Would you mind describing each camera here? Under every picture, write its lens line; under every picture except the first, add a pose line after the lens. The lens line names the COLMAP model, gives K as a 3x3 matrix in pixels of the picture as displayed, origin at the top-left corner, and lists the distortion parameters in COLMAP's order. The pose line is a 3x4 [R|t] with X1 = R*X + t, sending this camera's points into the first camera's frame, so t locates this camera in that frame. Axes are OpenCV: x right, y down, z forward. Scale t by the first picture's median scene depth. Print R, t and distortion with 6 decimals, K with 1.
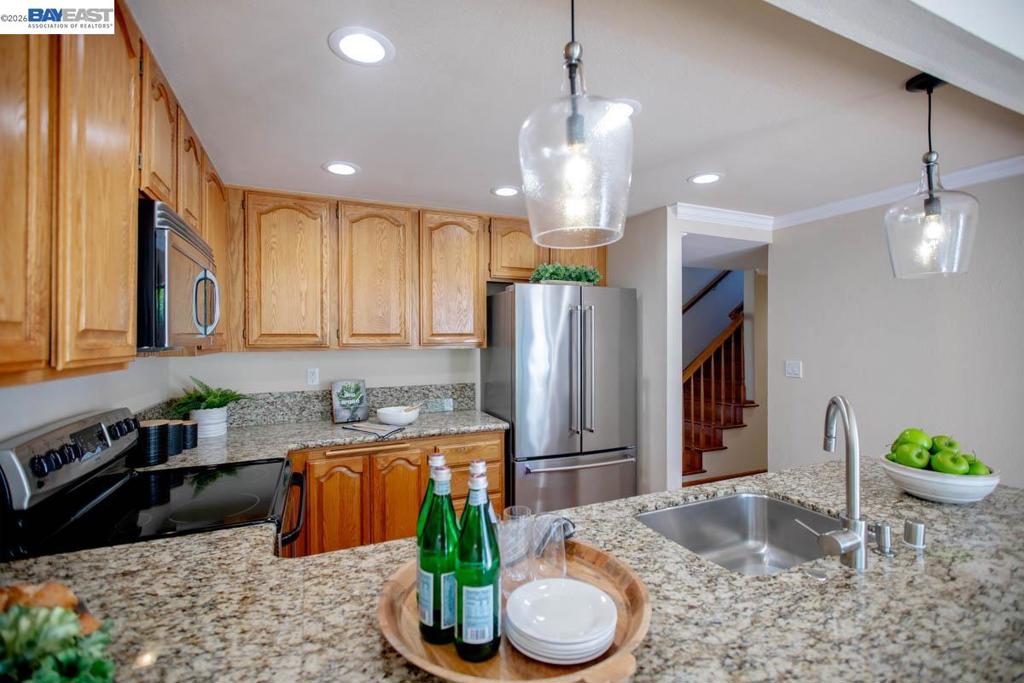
lens RADIAL K [[445.8, 0, 508.6], [0, 445.8, 336.3], [0, 0, 1]] dist [0.002347, 0.000106]
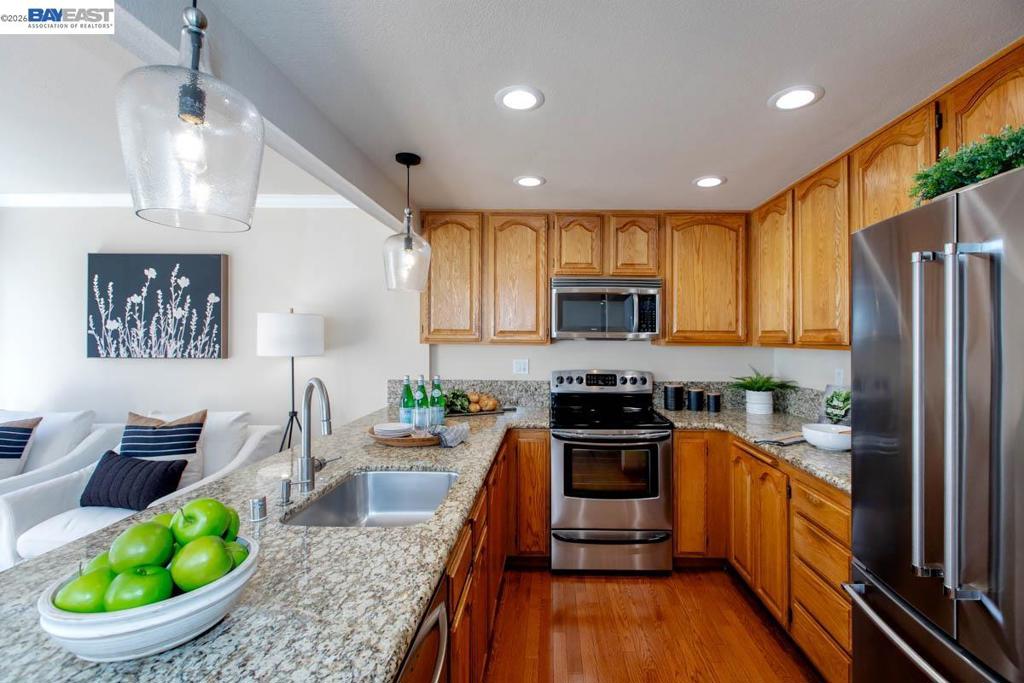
lens RADIAL K [[445.8, 0, 518.8], [0, 445.8, 336.7], [0, 0, 1]] dist [0.002347, 0.000106]
pose [[-0.433579, 0.000780, -0.901115, 0.673880], [-0.001177, 0.999998, 0.001432, 0.007201], [0.901115, 0.001682, -0.433578, 0.854539]]
